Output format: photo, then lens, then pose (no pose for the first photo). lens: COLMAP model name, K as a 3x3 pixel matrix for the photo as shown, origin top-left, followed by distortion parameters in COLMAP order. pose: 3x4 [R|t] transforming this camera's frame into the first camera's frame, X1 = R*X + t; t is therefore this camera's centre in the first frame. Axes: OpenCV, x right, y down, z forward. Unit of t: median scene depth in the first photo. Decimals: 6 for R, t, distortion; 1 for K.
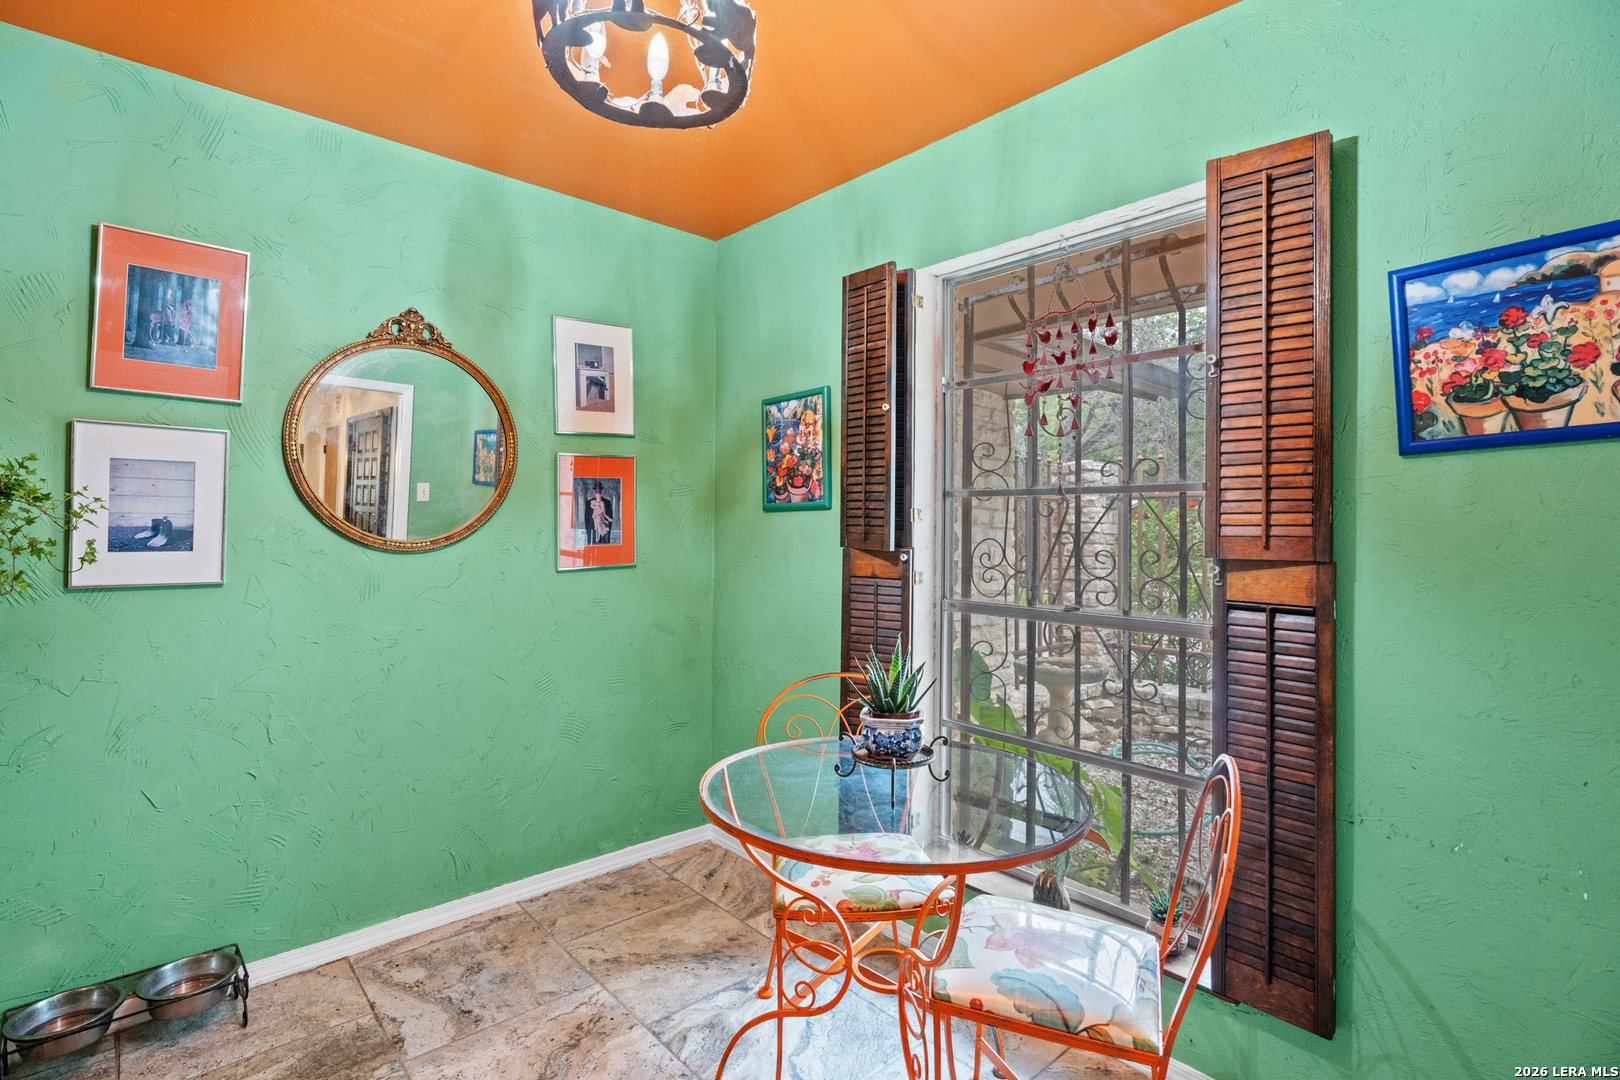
lens RADIAL K [[760.0, 0, 825.7], [0, 760.0, 511.6], [0, 0, 1]] dist [-0.002623, -0.000833]
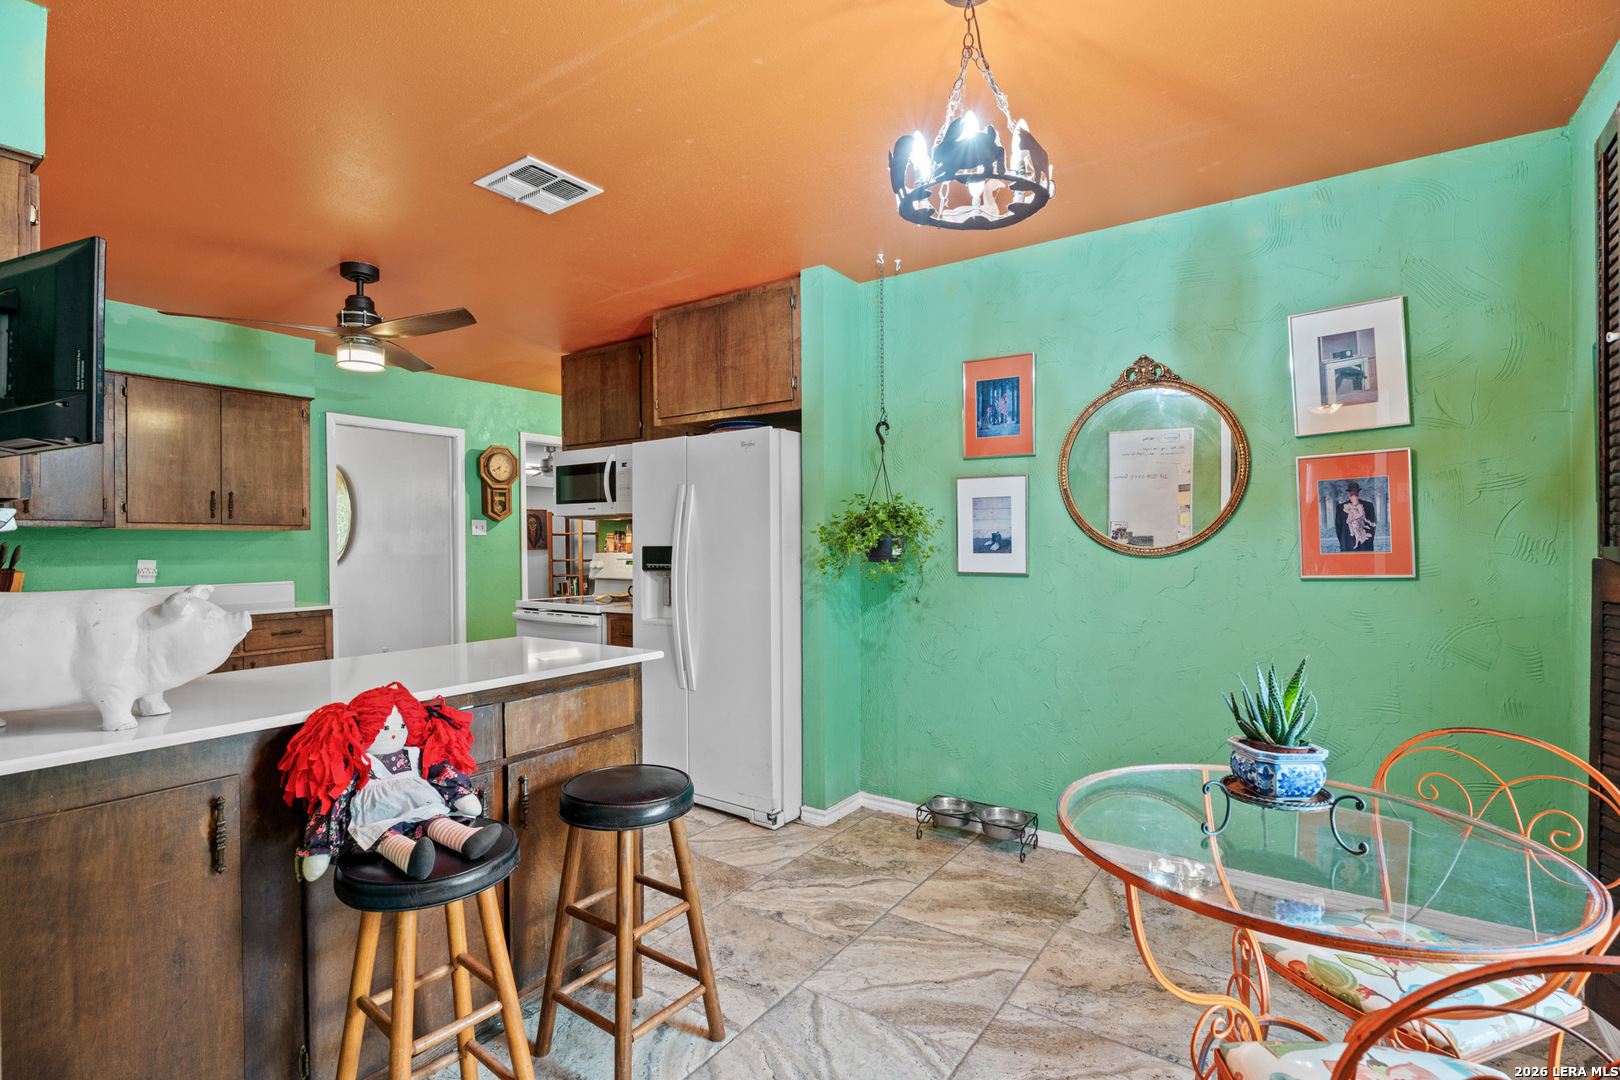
lens RADIAL K [[760.0, 0, 803.1], [0, 760.0, 546.0], [0, 0, 1]] dist [-0.002623, -0.000833]
pose [[0.236211, 0.000655, -0.971702, 0.578036], [0.031975, 0.999453, 0.008447, 0.009855], [0.971176, -0.033065, 0.236061, 0.206865]]
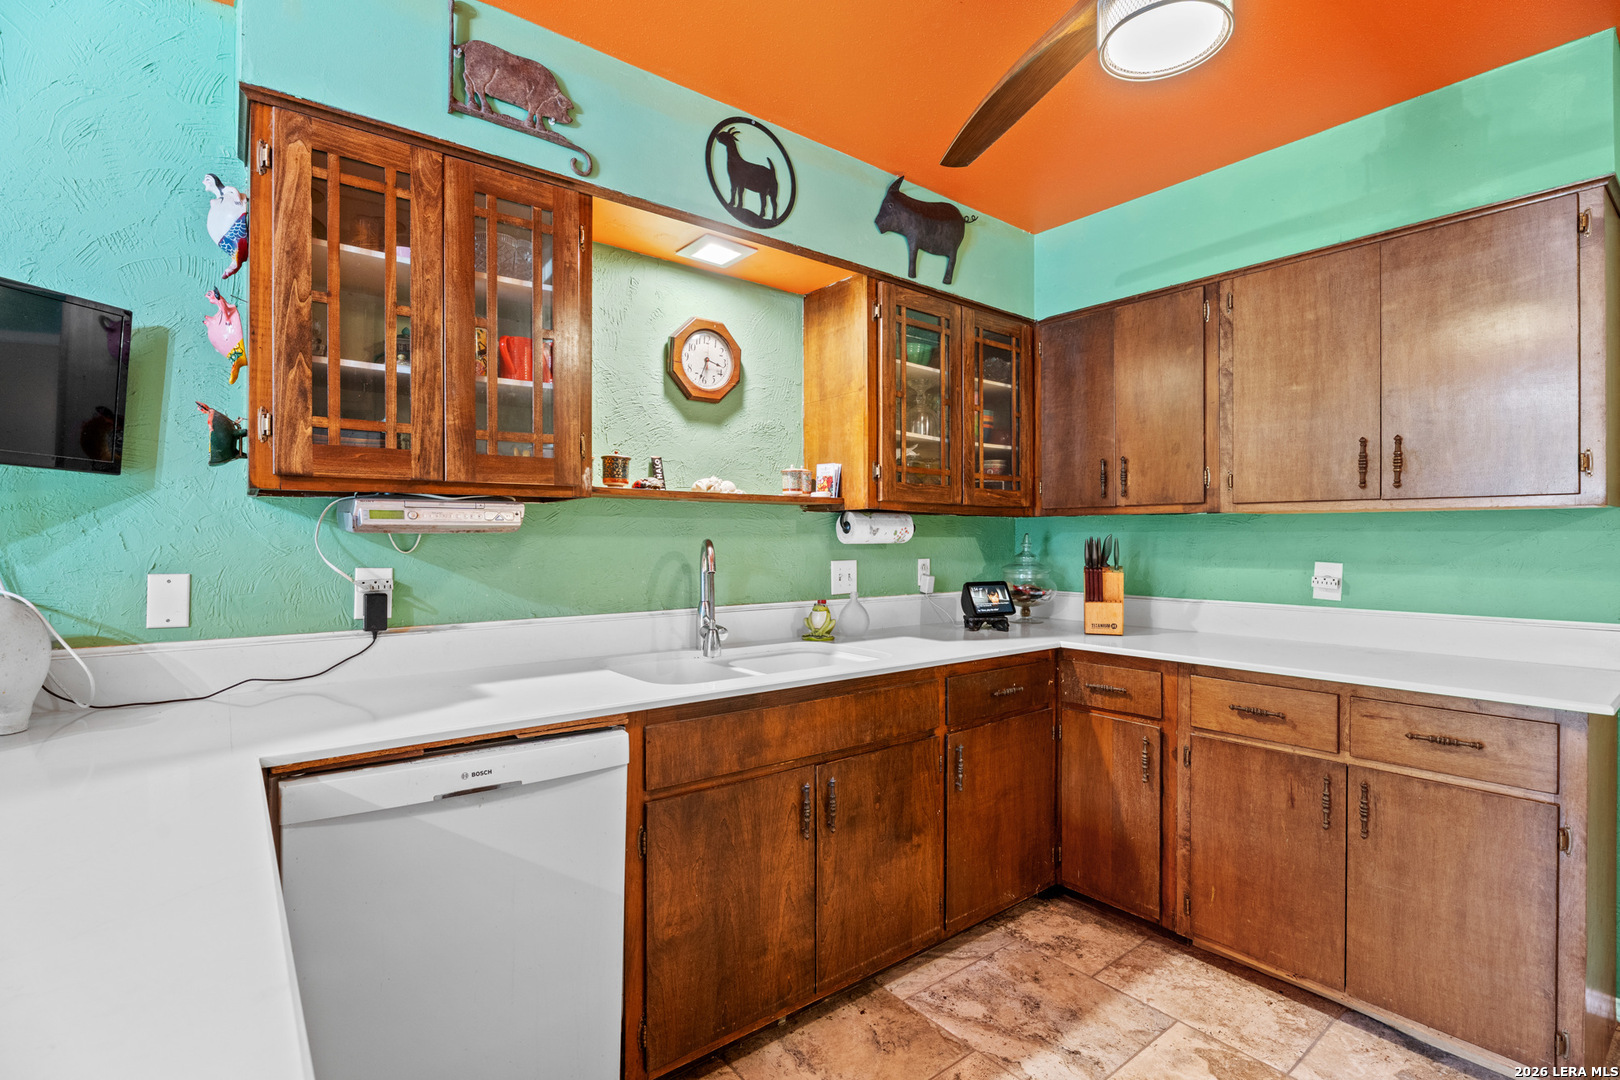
lens RADIAL K [[760.0, 0, 808.3], [0, 760.0, 535.6], [0, 0, 1]] dist [-0.002623, -0.000833]
pose [[-0.998588, -0.001697, 0.053089, -1.225091], [-0.003125, 0.999635, -0.026826, -0.001205], [-0.053024, -0.026954, -0.998229, 0.283589]]
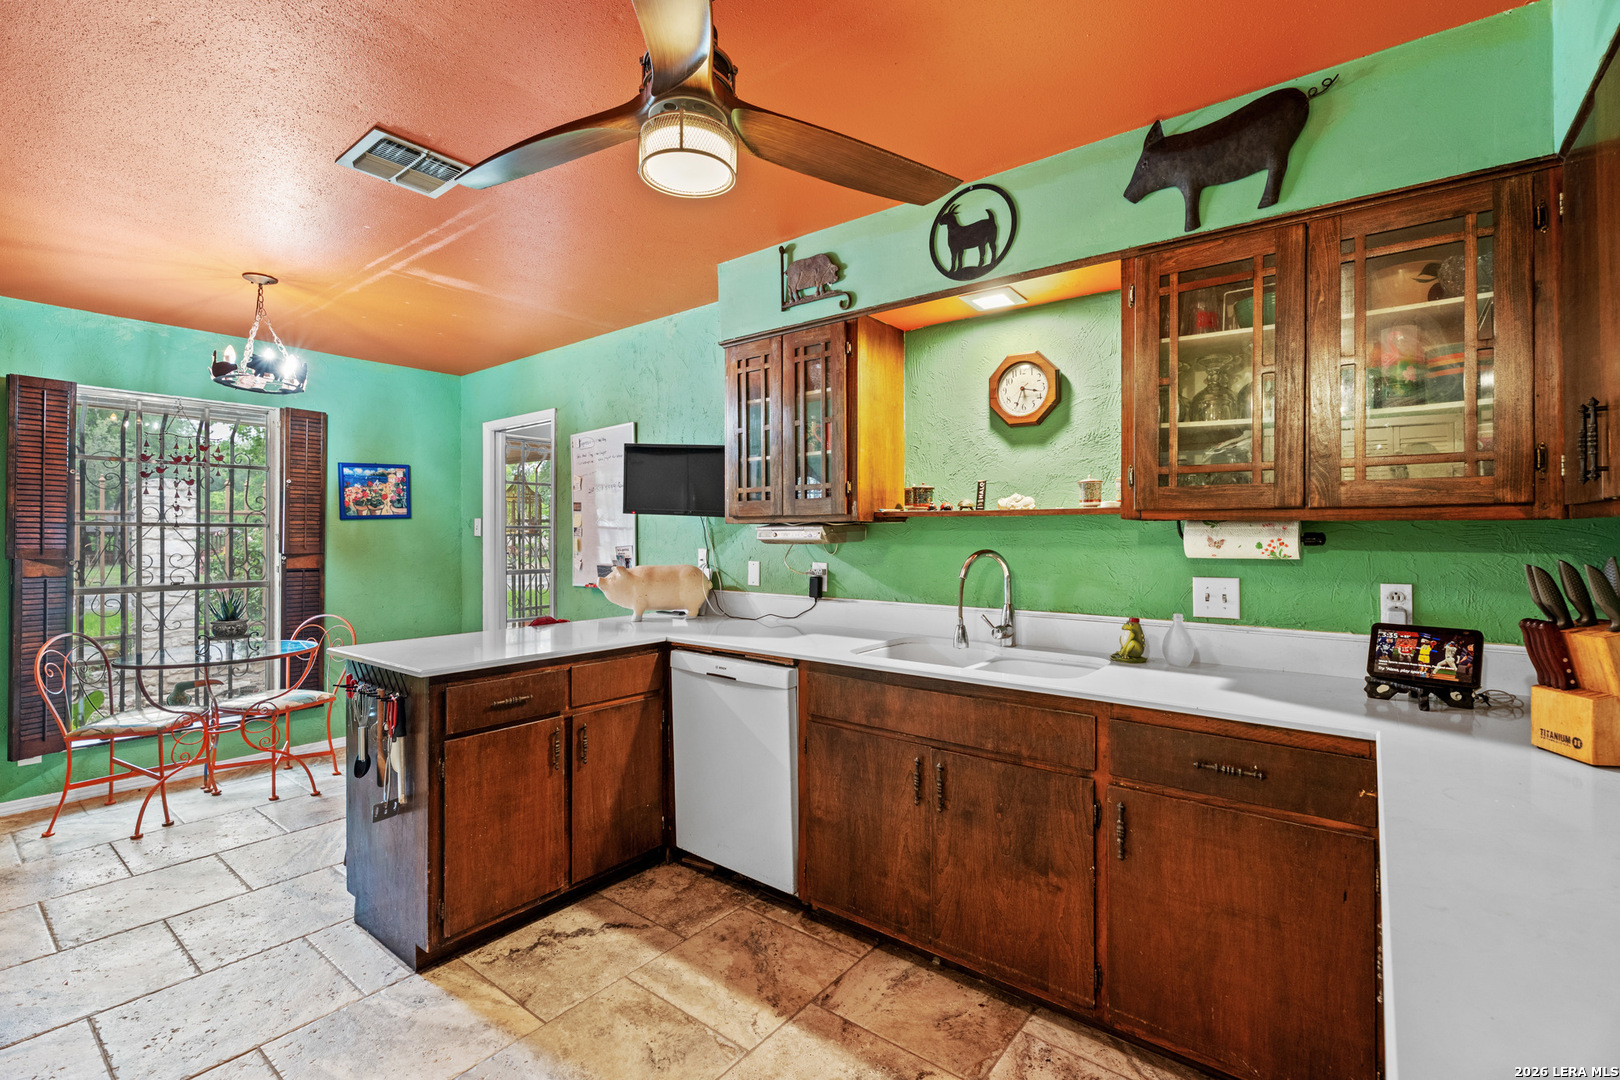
lens RADIAL K [[728.4, 0, 810.9], [0, 728.4, 530.3], [0, 0, 1]] dist [0.015872, 0.000620]
pose [[-0.184084, 0.000790, 0.982910, -2.257090], [-0.022832, 0.999726, -0.005080, -0.048694], [-0.982645, -0.023377, -0.184015, -0.337169]]
